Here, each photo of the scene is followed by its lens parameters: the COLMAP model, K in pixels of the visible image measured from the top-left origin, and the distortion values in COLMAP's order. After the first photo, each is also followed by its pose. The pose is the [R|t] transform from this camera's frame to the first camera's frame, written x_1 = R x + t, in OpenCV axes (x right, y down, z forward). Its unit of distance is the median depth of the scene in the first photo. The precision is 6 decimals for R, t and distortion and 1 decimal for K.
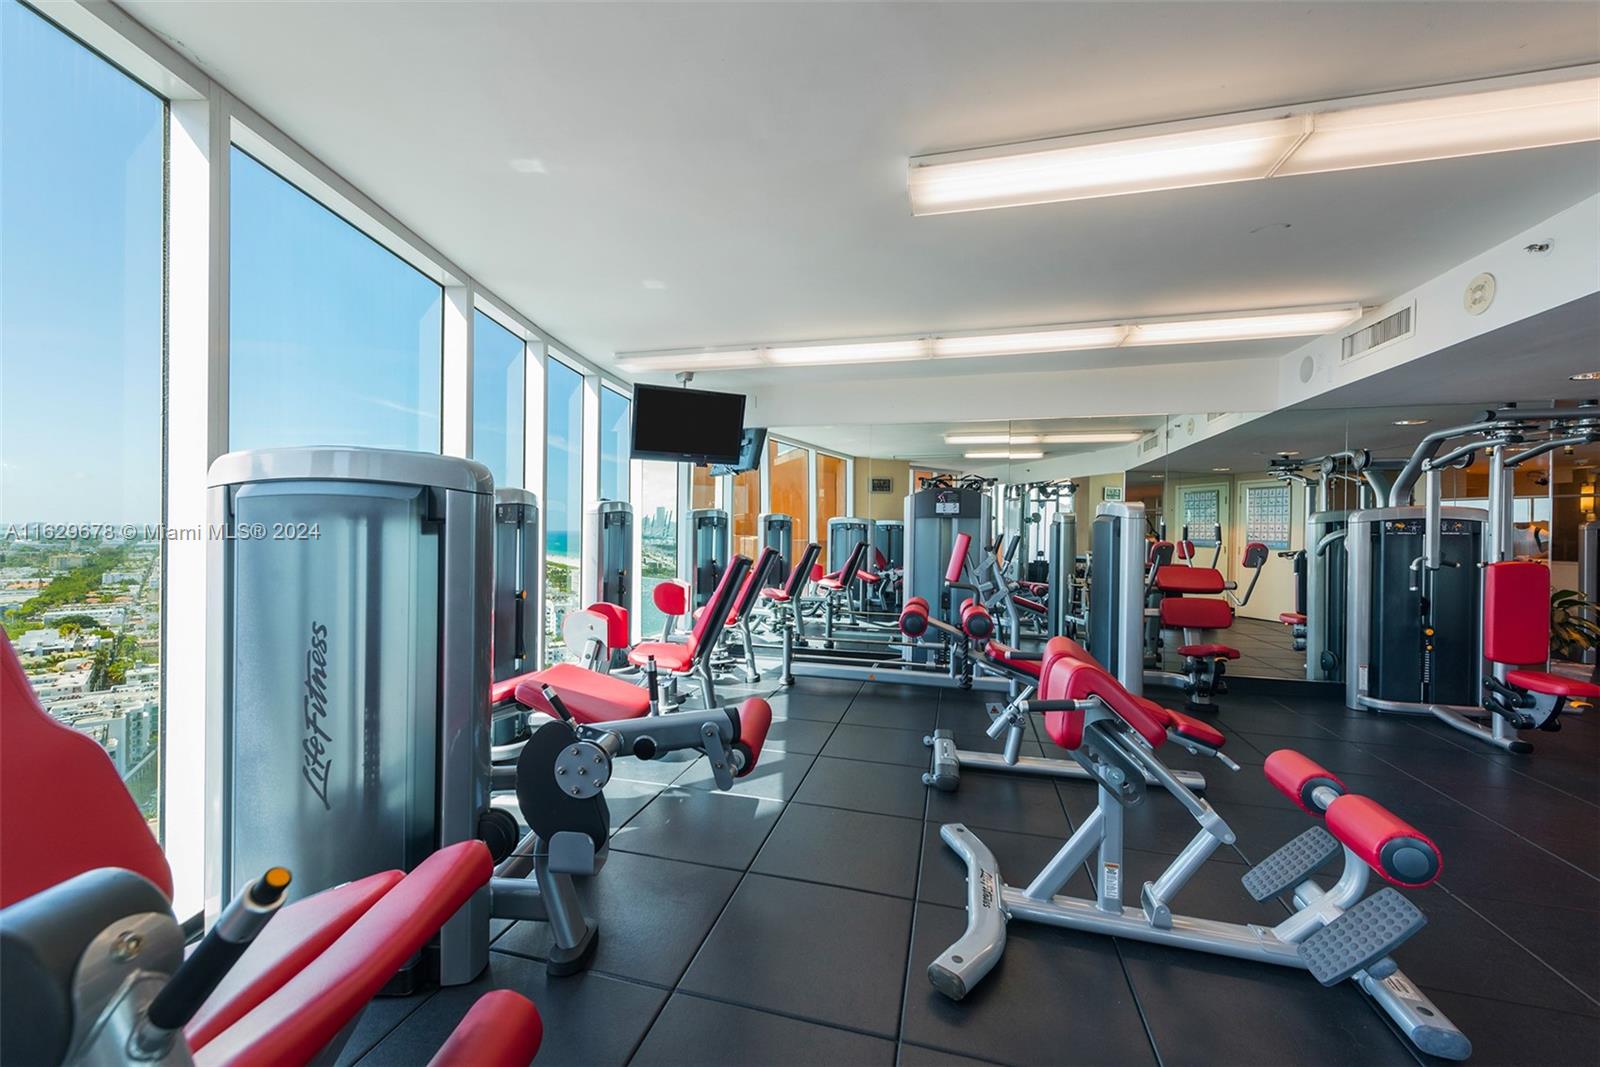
lens RADIAL K [[645.2, 0, 793.0], [0, 645.2, 532.6], [0, 0, 1]] dist [0.000673, 0.000110]
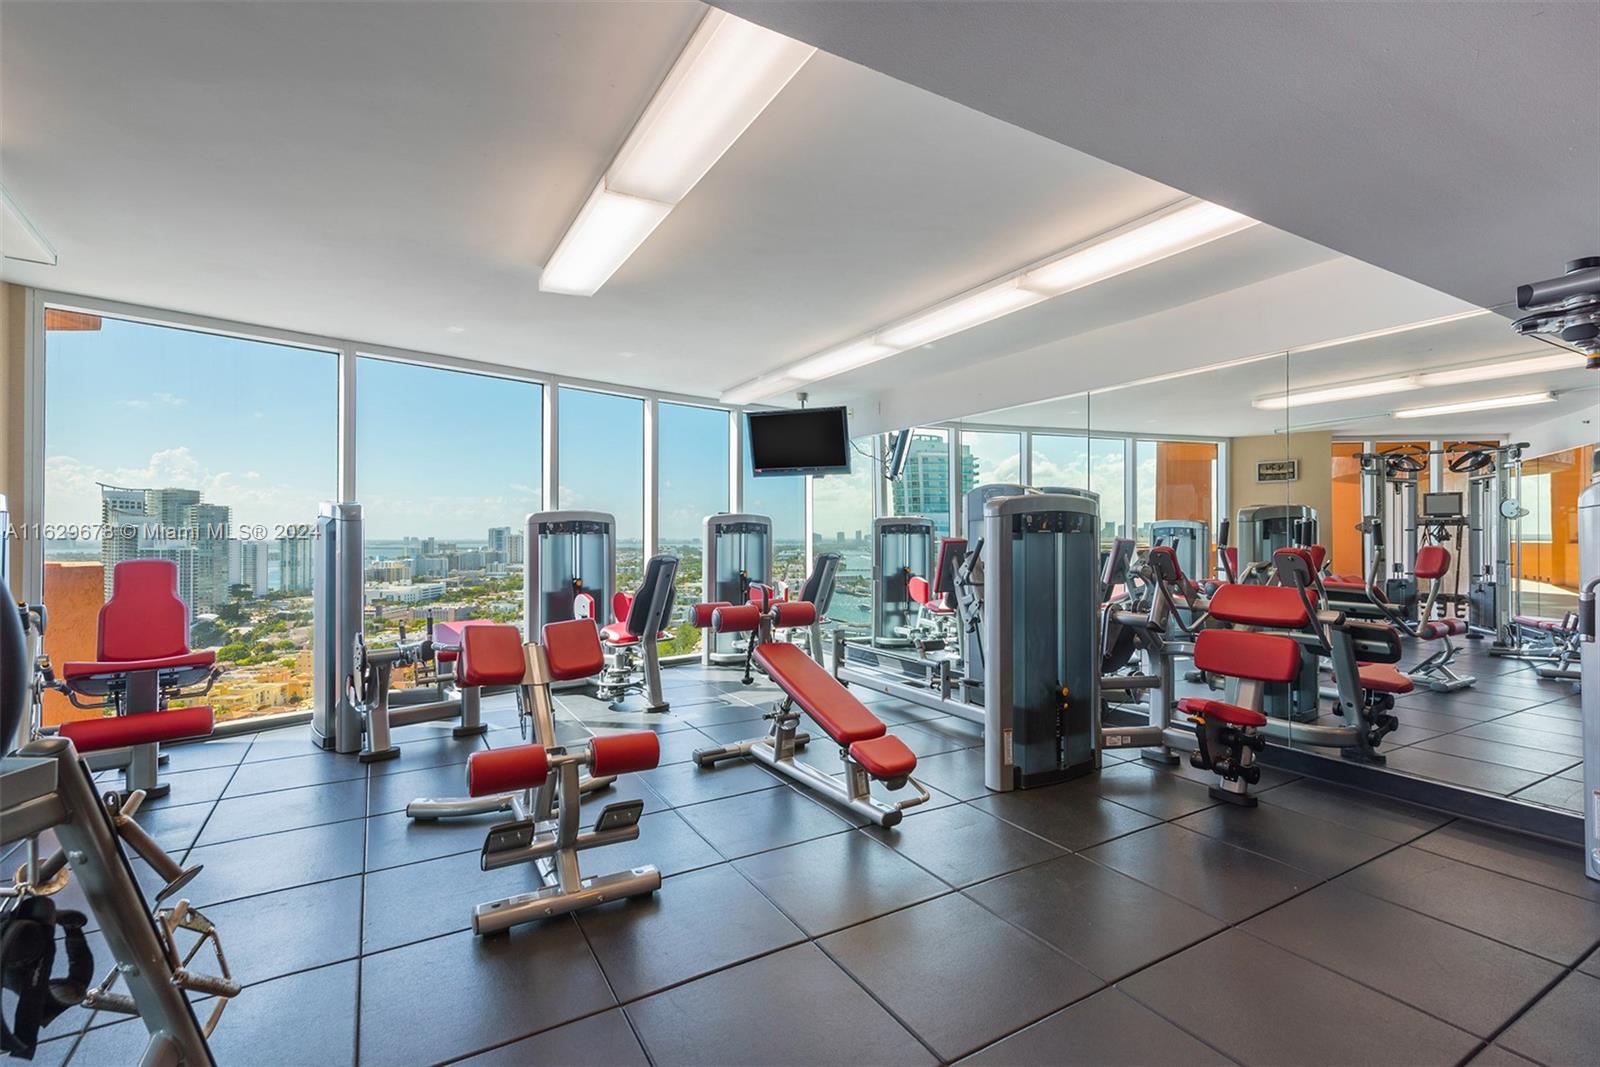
lens RADIAL K [[745.9, 0, 802.5], [0, 745.9, 534.0], [0, 0, 1]] dist [-0.024332, -0.000253]
pose [[0.719698, -0.016928, -0.694081, 0.742387], [0.007088, 0.999830, -0.017035, 0.011528], [0.694252, 0.007341, 0.719695, 0.096286]]
